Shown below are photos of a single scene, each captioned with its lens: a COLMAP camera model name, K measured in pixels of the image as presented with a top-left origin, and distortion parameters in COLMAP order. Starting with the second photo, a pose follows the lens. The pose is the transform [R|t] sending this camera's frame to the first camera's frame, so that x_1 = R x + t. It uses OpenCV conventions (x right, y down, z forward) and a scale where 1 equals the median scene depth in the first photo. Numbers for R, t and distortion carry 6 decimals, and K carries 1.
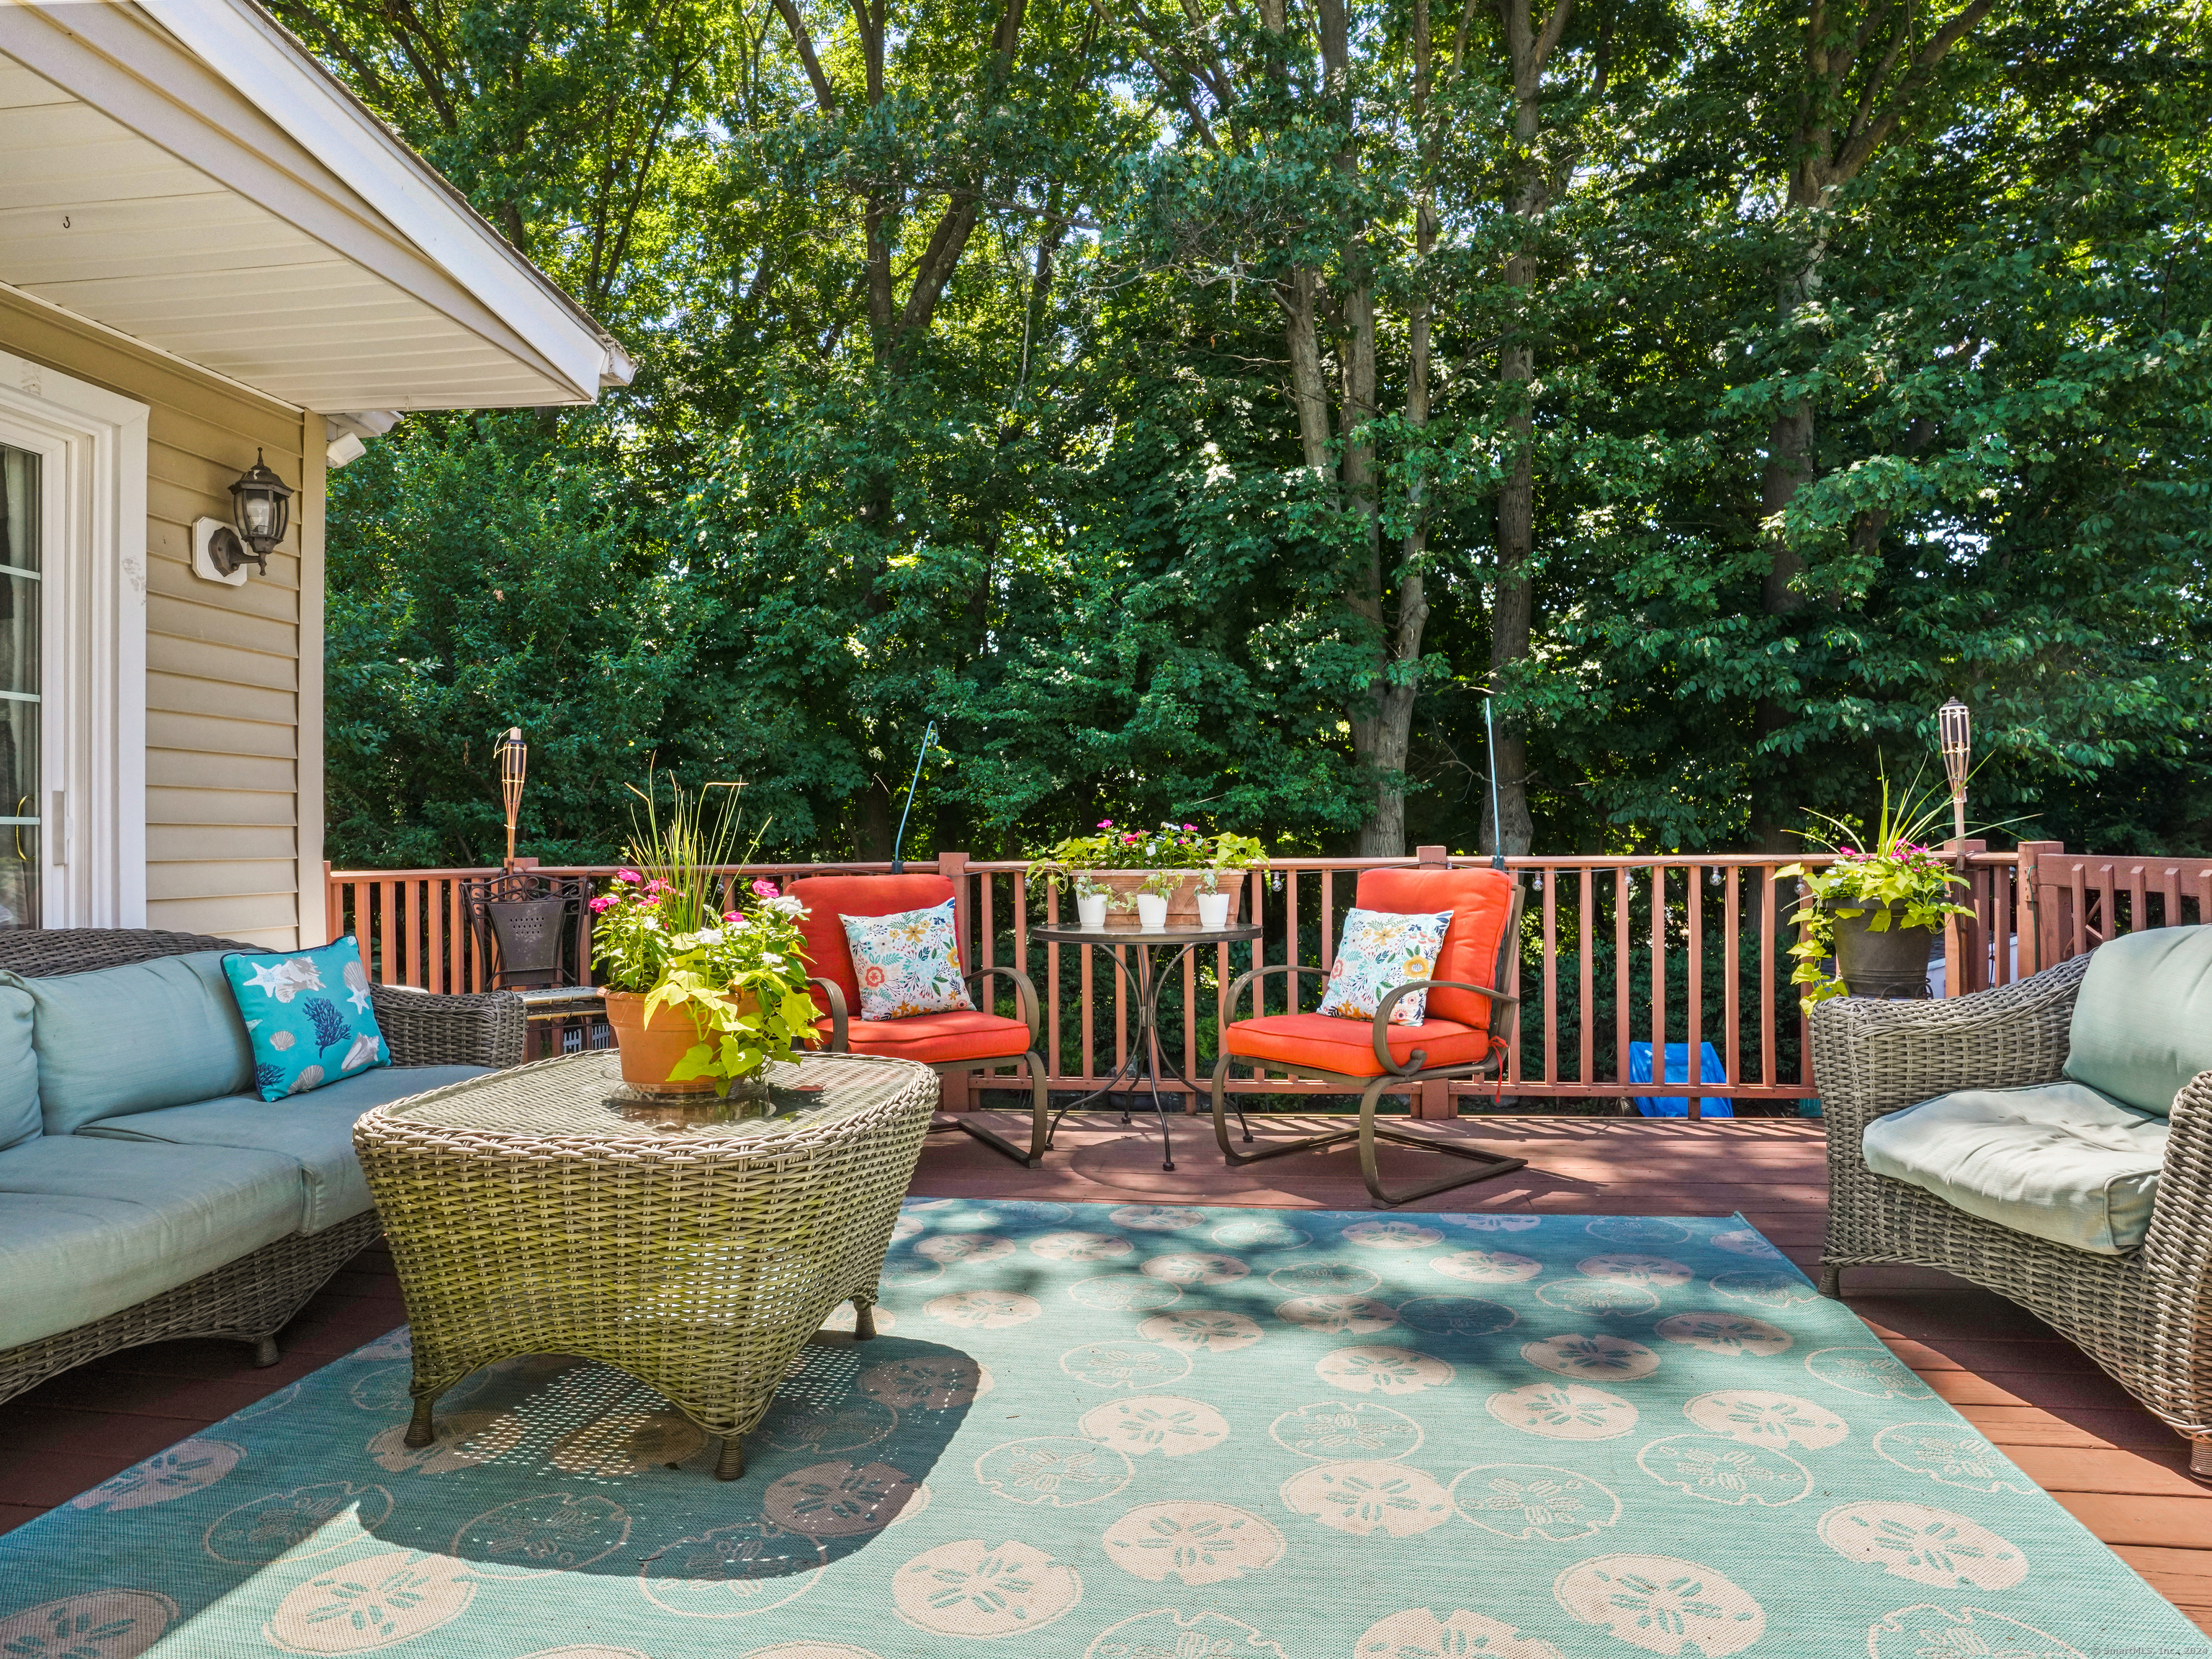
lens RADIAL K [[1219.8, 0, 1110.5], [0, 1219.8, 826.9], [0, 0, 1]] dist [-0.078172, 0.035701]
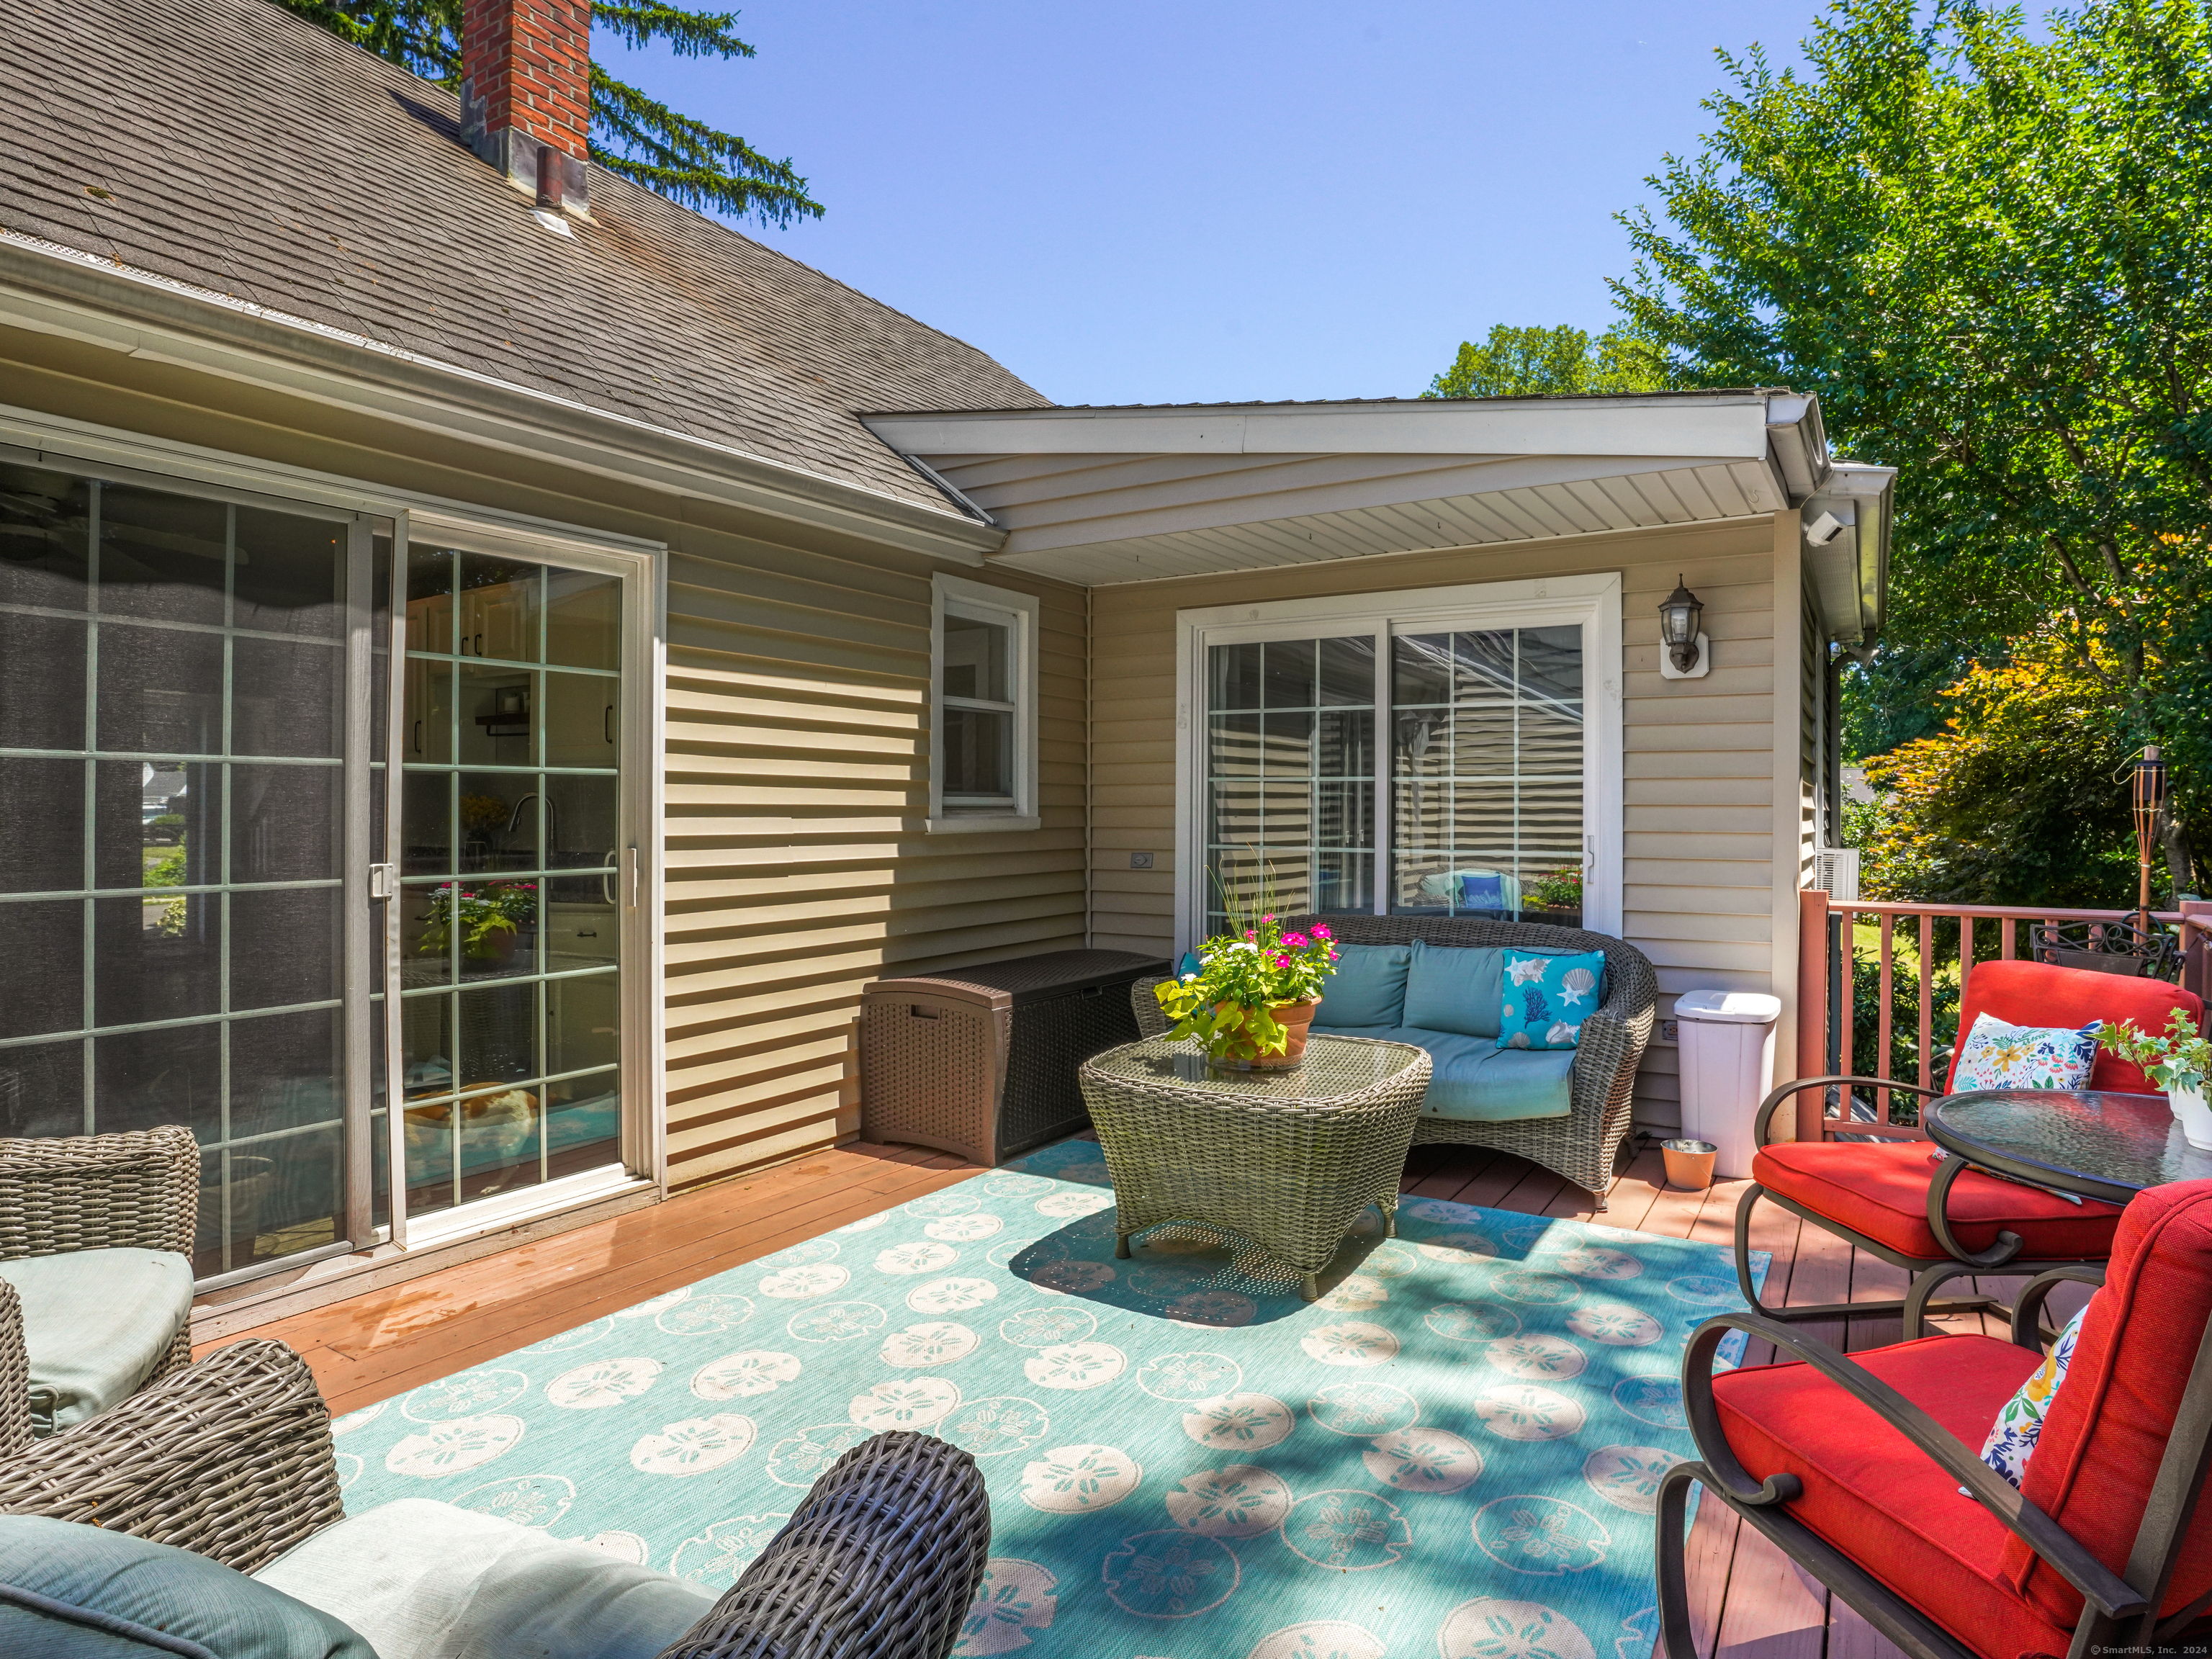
lens RADIAL K [[1191.4, 0, 1133.7], [0, 1191.4, 821.9], [0, 0, 1]] dist [-0.018633, 0.000181]
pose [[-0.334359, 0.014664, -0.942332, 0.736275], [0.012008, 0.999864, 0.011299, -0.068558], [0.942369, -0.007537, -0.334490, 0.886372]]
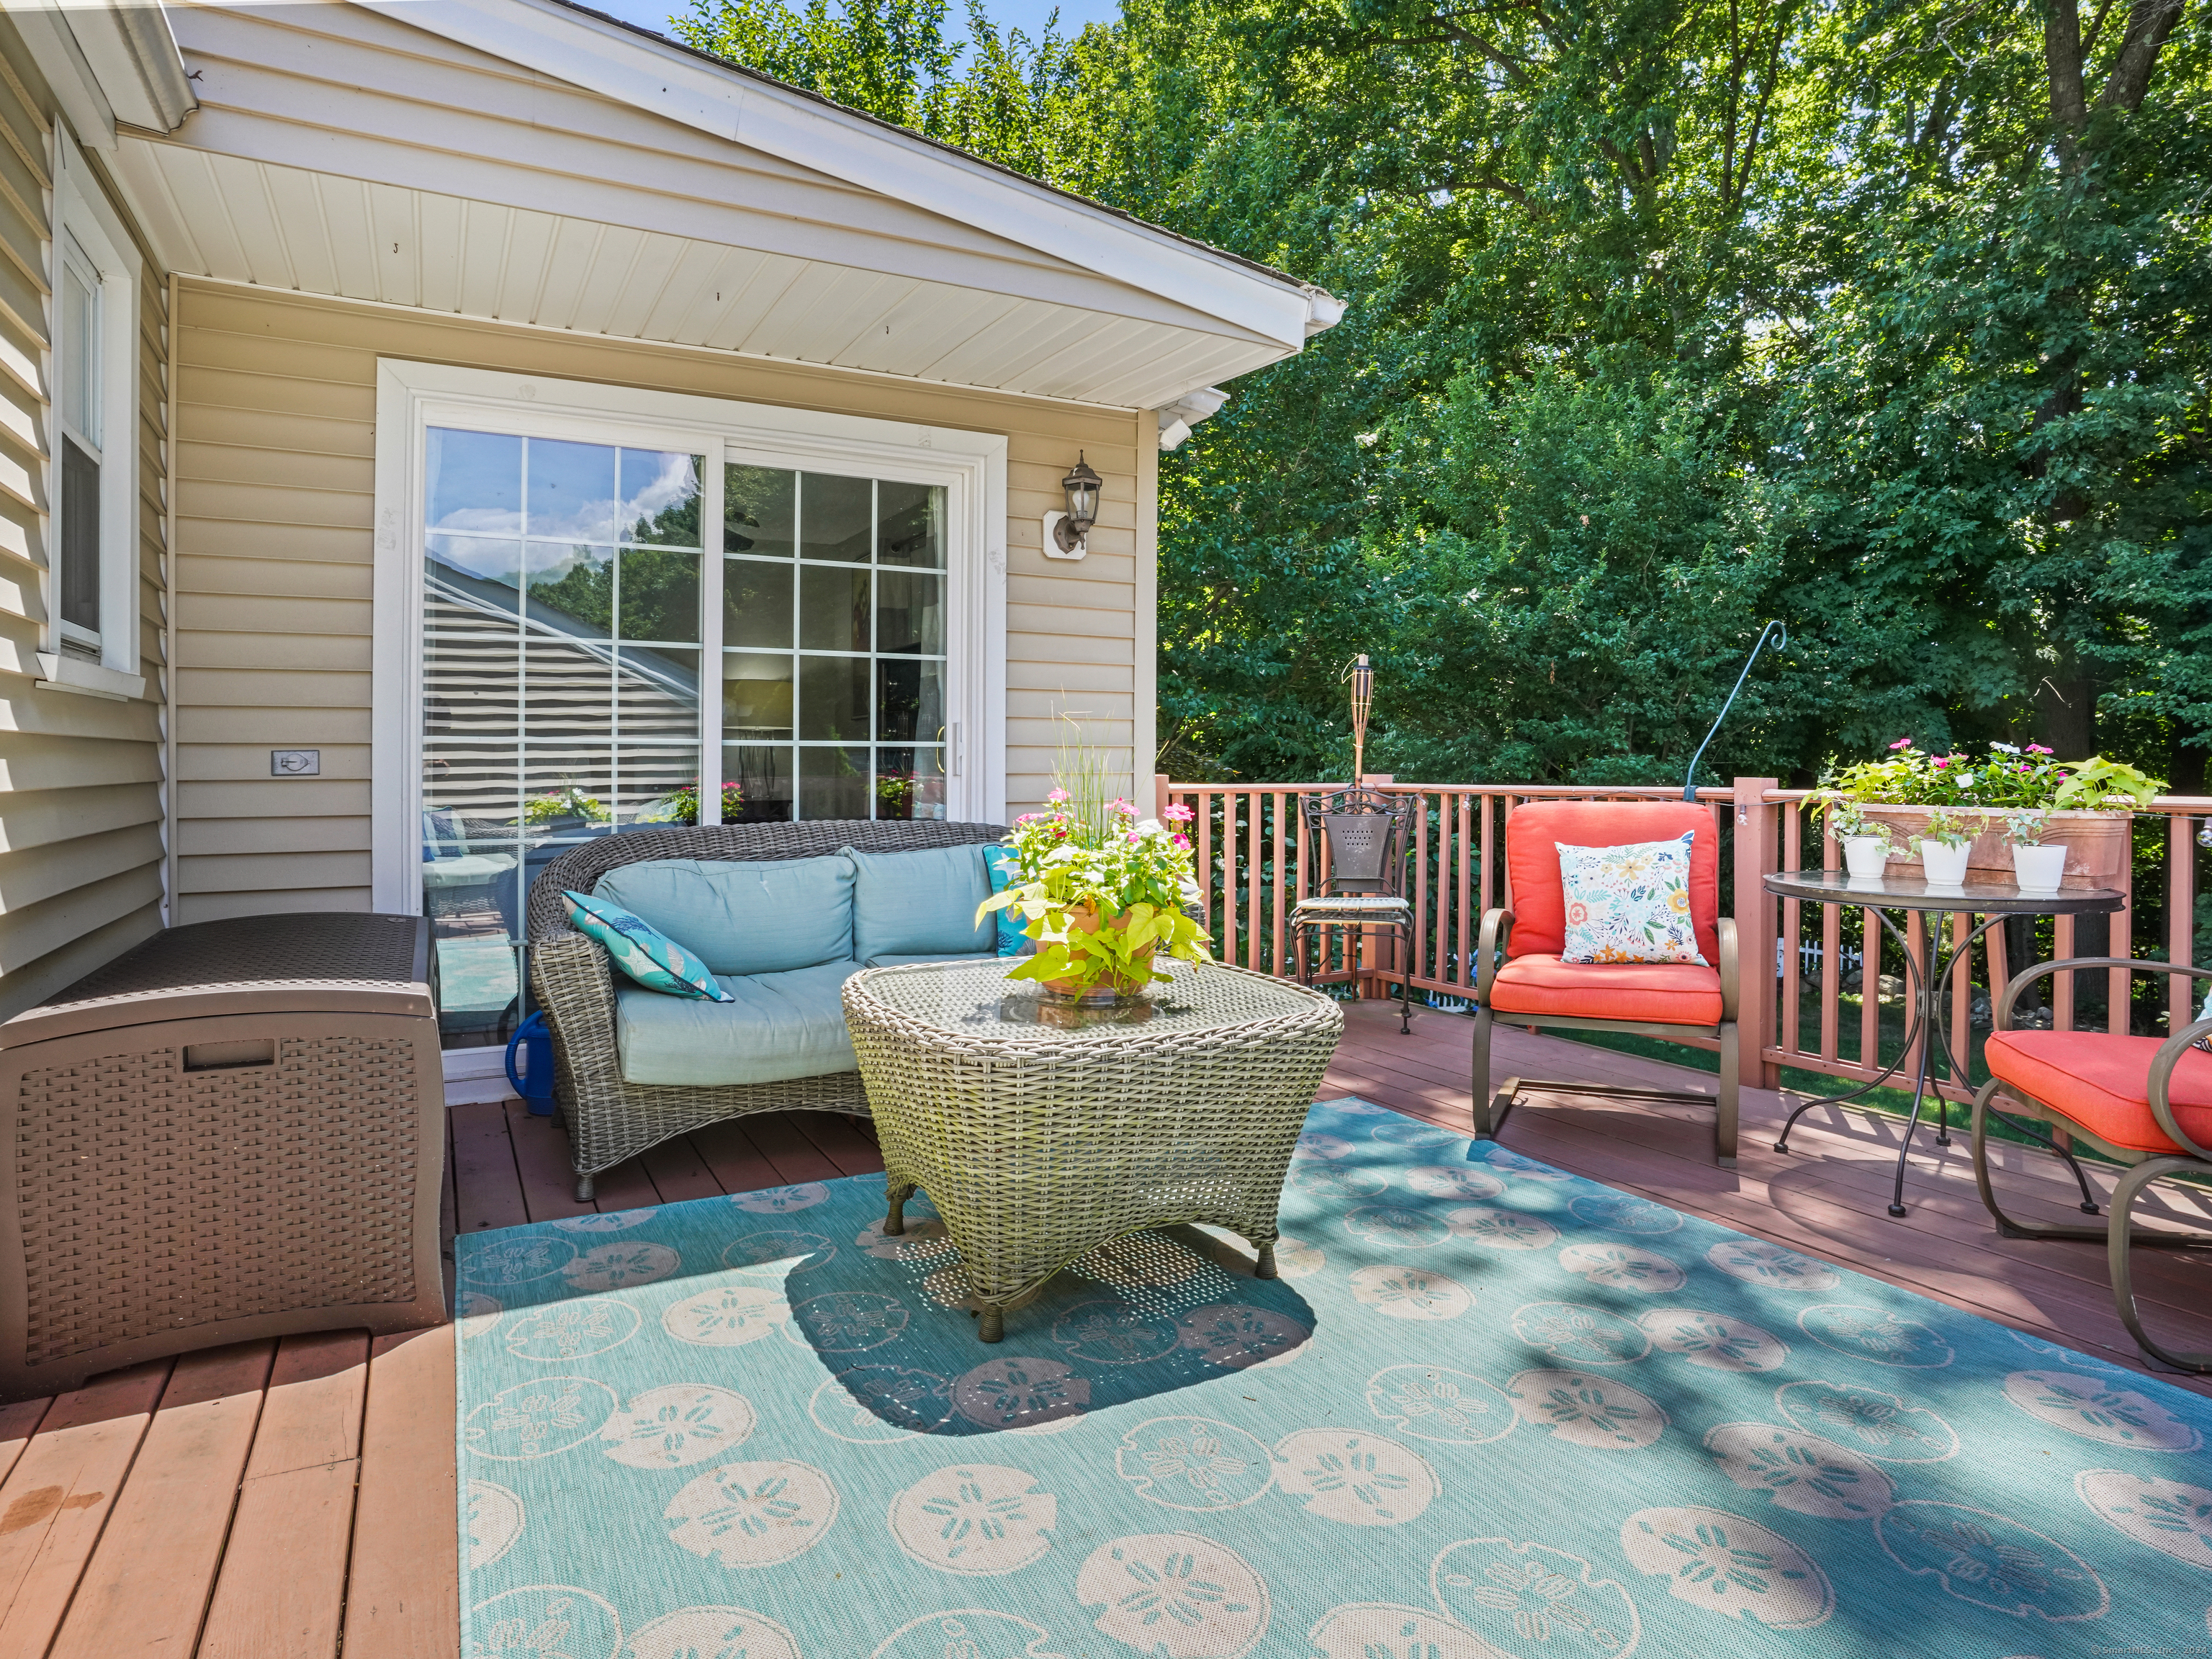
lens RADIAL K [[1218.0, 0, 1136.8], [0, 1218.0, 756.4], [0, 0, 1]] dist [-0.074413, 0.034202]
pose [[0.641067, 0.006988, -0.767453, 0.341737], [0.002428, 0.999935, 0.011133, -0.005448], [0.767481, -0.009000, 0.641008, 0.215036]]
